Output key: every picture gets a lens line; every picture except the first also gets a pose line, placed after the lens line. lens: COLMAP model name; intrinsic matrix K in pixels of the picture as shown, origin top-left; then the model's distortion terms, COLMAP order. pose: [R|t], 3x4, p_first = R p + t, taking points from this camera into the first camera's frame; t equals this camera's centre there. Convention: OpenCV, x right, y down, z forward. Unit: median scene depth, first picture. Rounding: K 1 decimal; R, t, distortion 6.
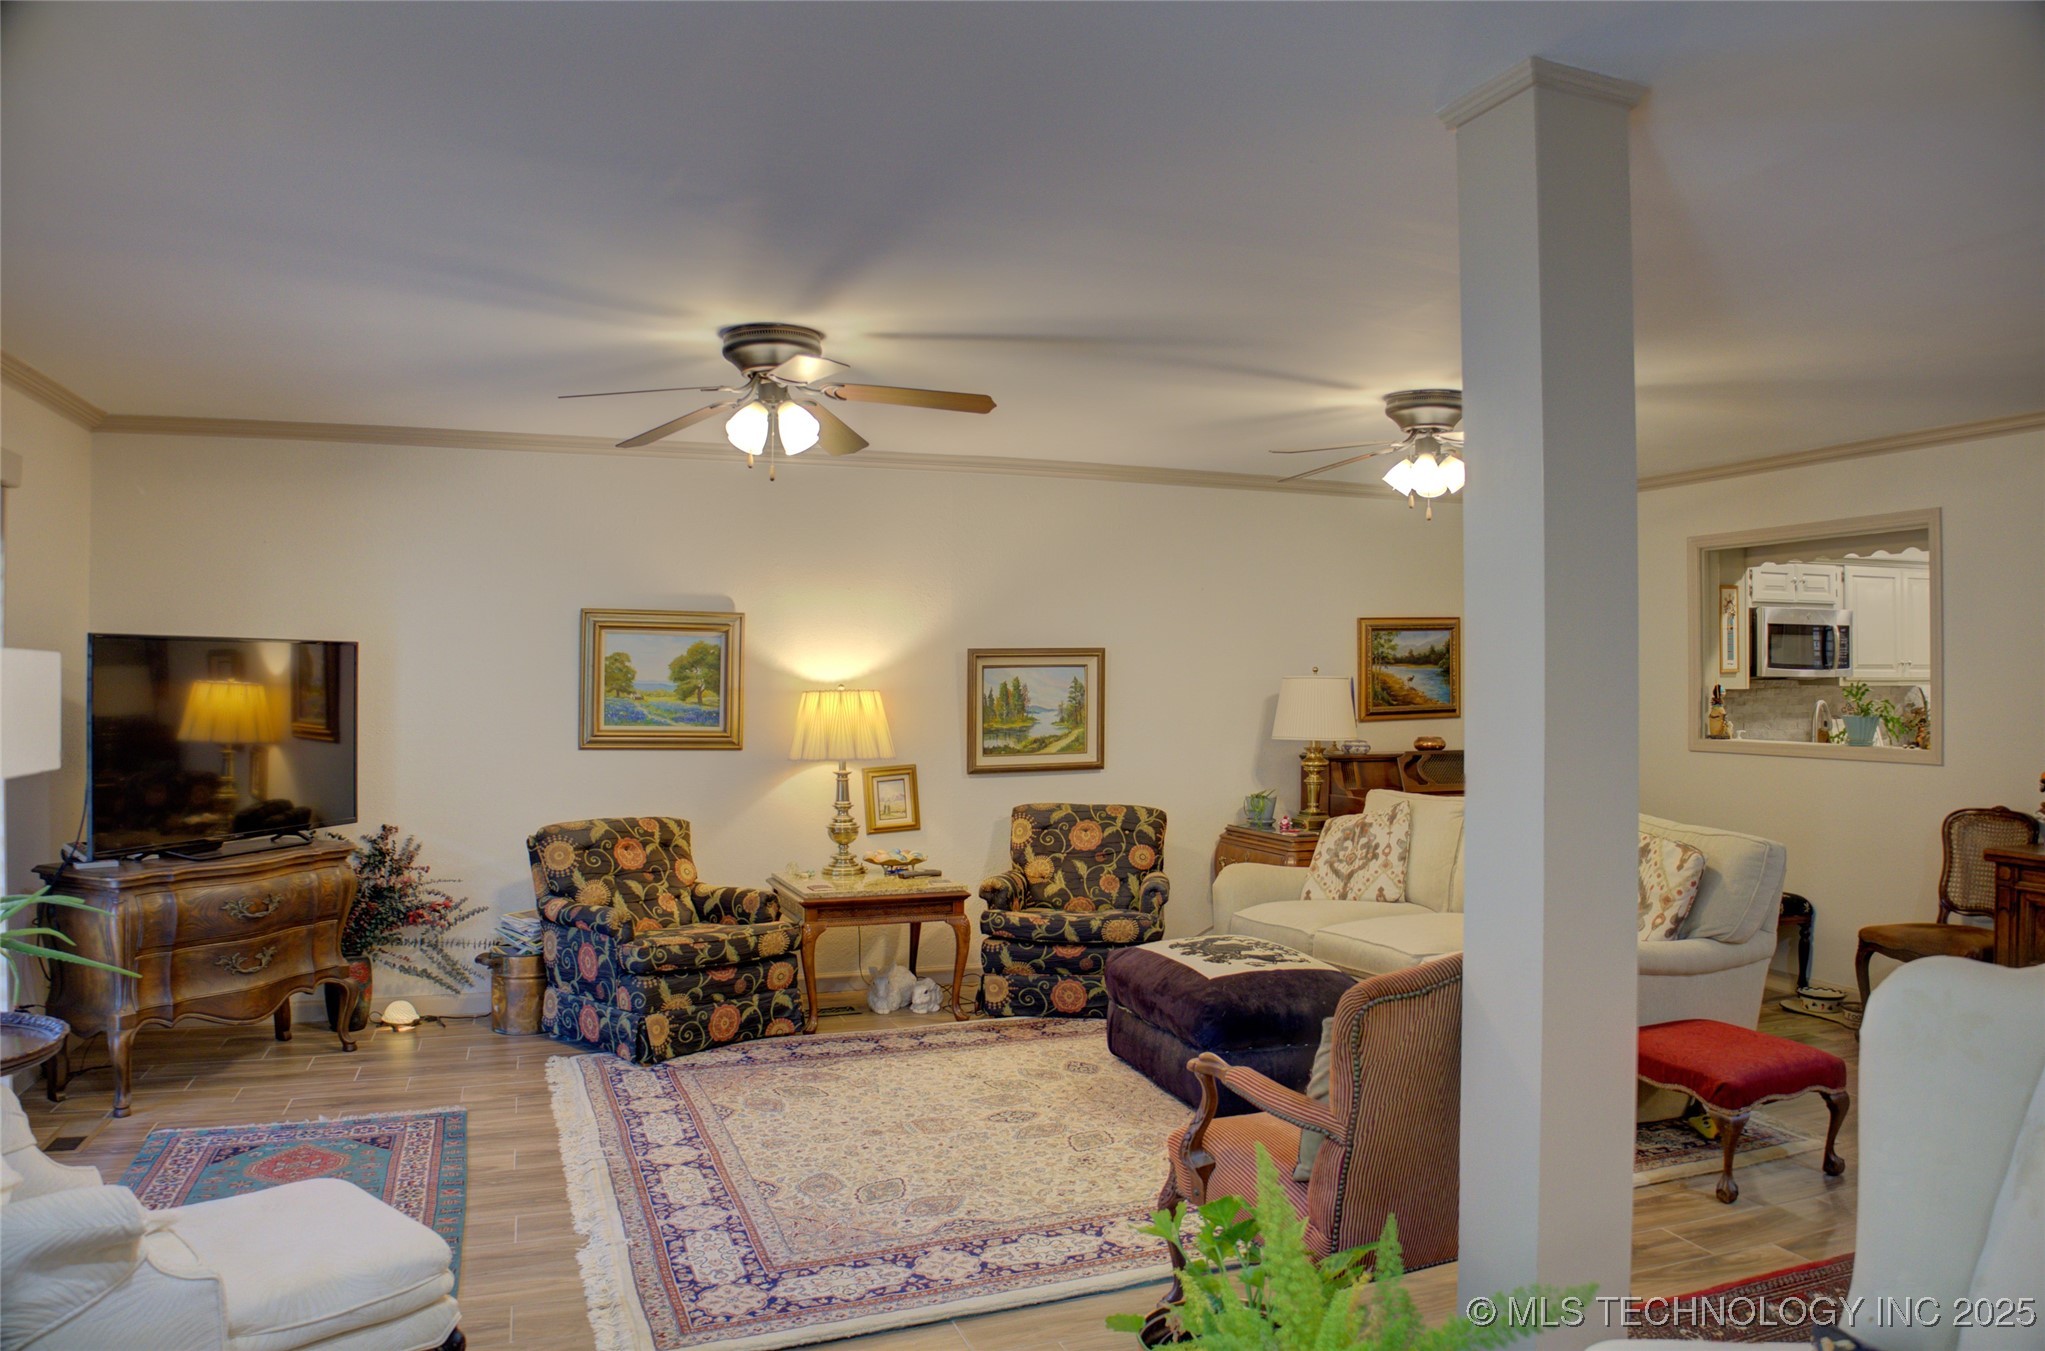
lens RADIAL K [[1407.7, 0, 1022.5], [0, 1407.7, 675.5], [0, 0, 1]] dist [-0.275822, 0.303756]
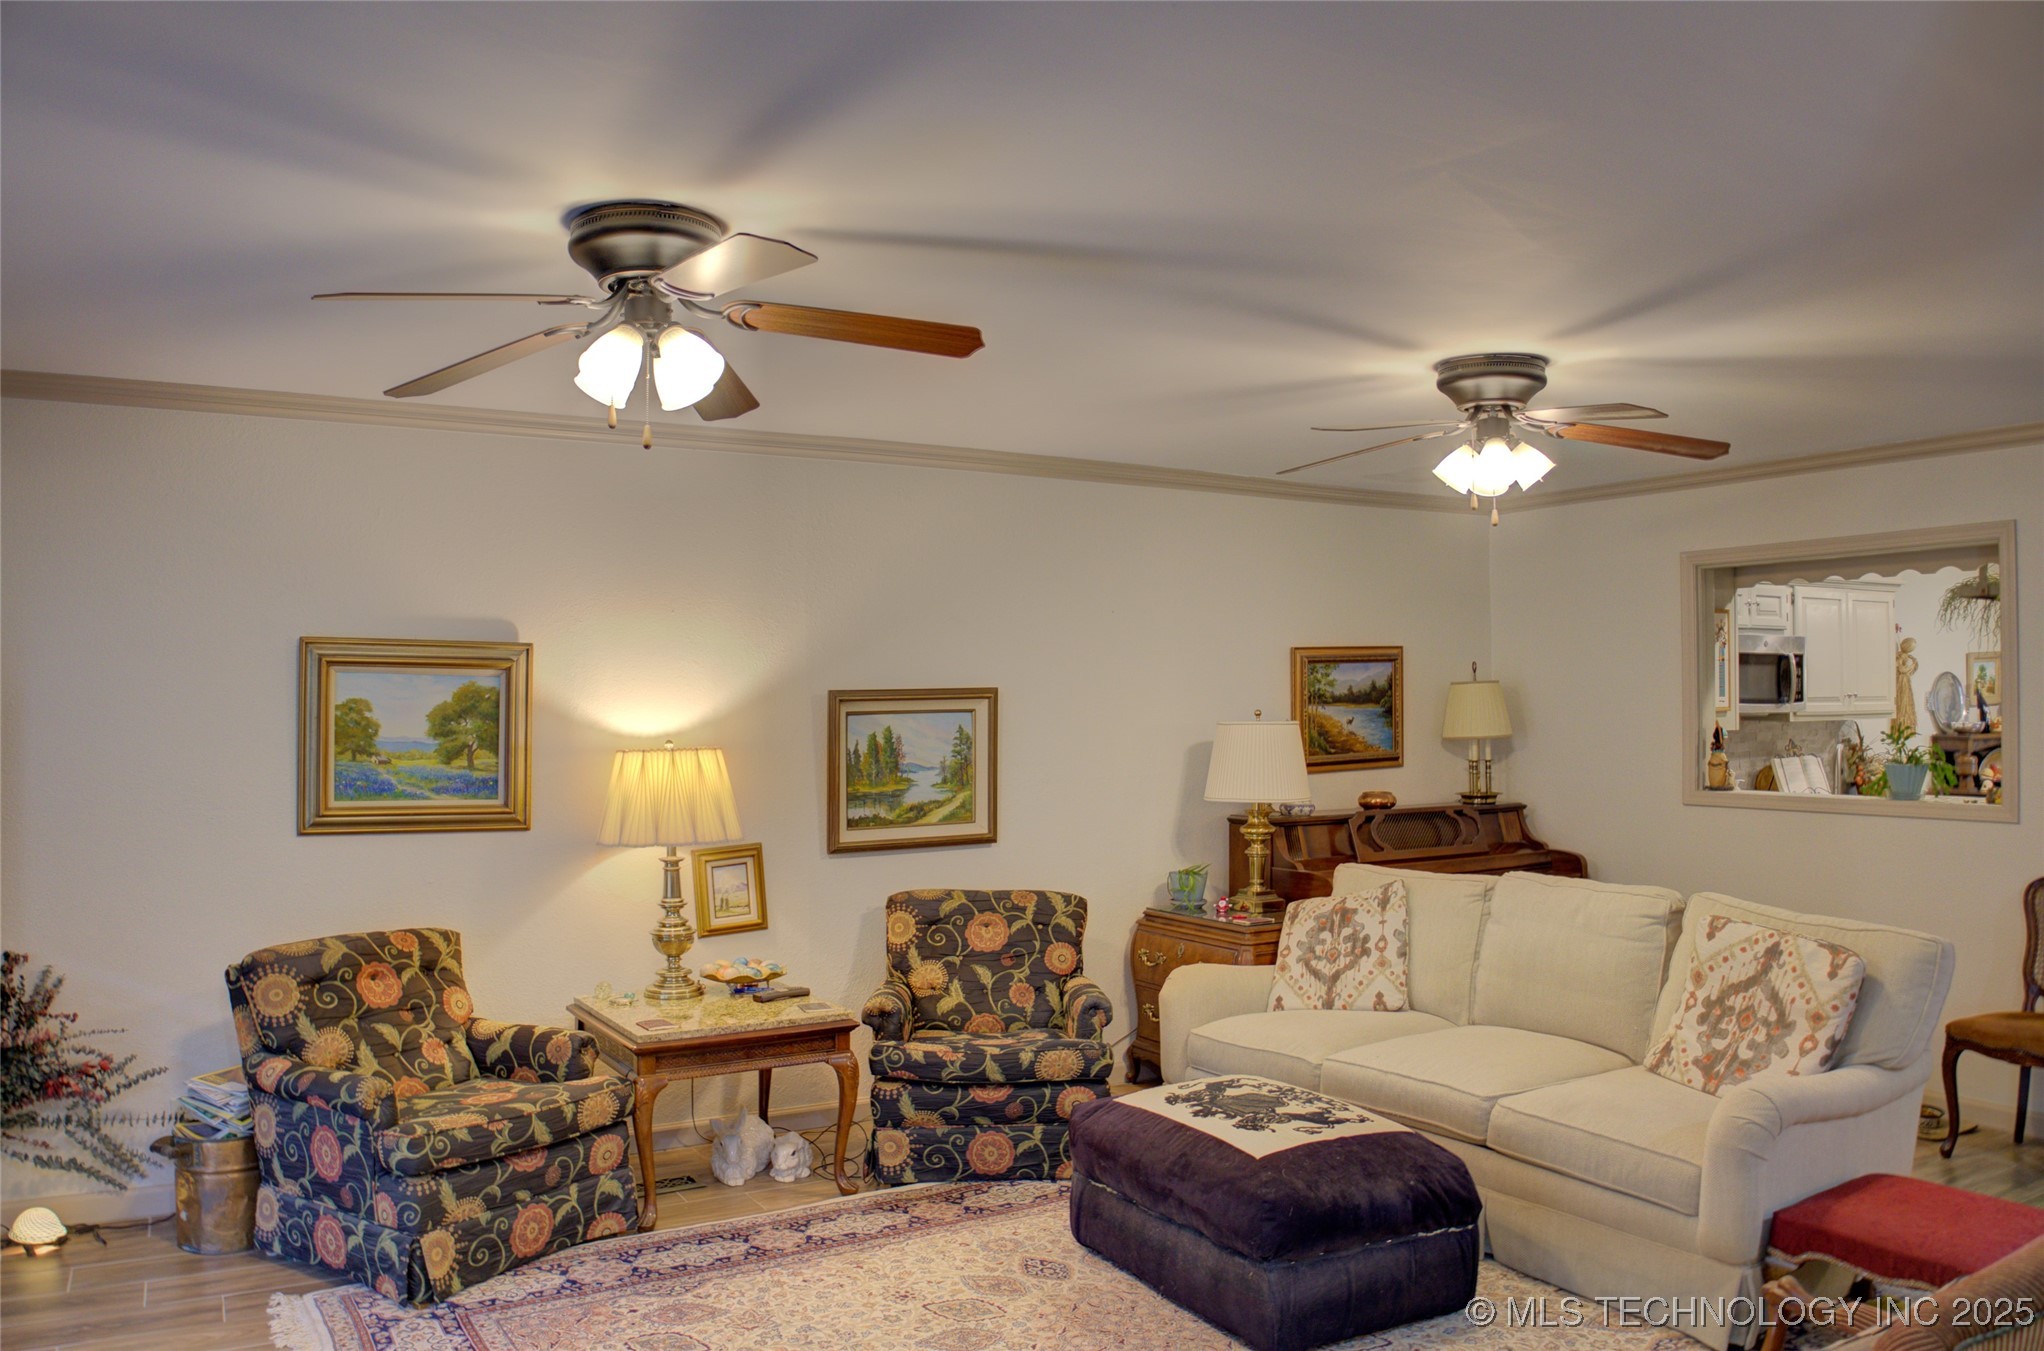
lens RADIAL K [[1507.0, 0, 1021.6], [0, 1507.0, 687.5], [0, 0, 1]] dist [-0.165575, 0.061793]
pose [[0.983404, -0.004031, 0.181387, -0.095130], [0.005435, 0.999959, -0.007246, -0.015965], [-0.181350, 0.008111, 0.983385, 0.202686]]
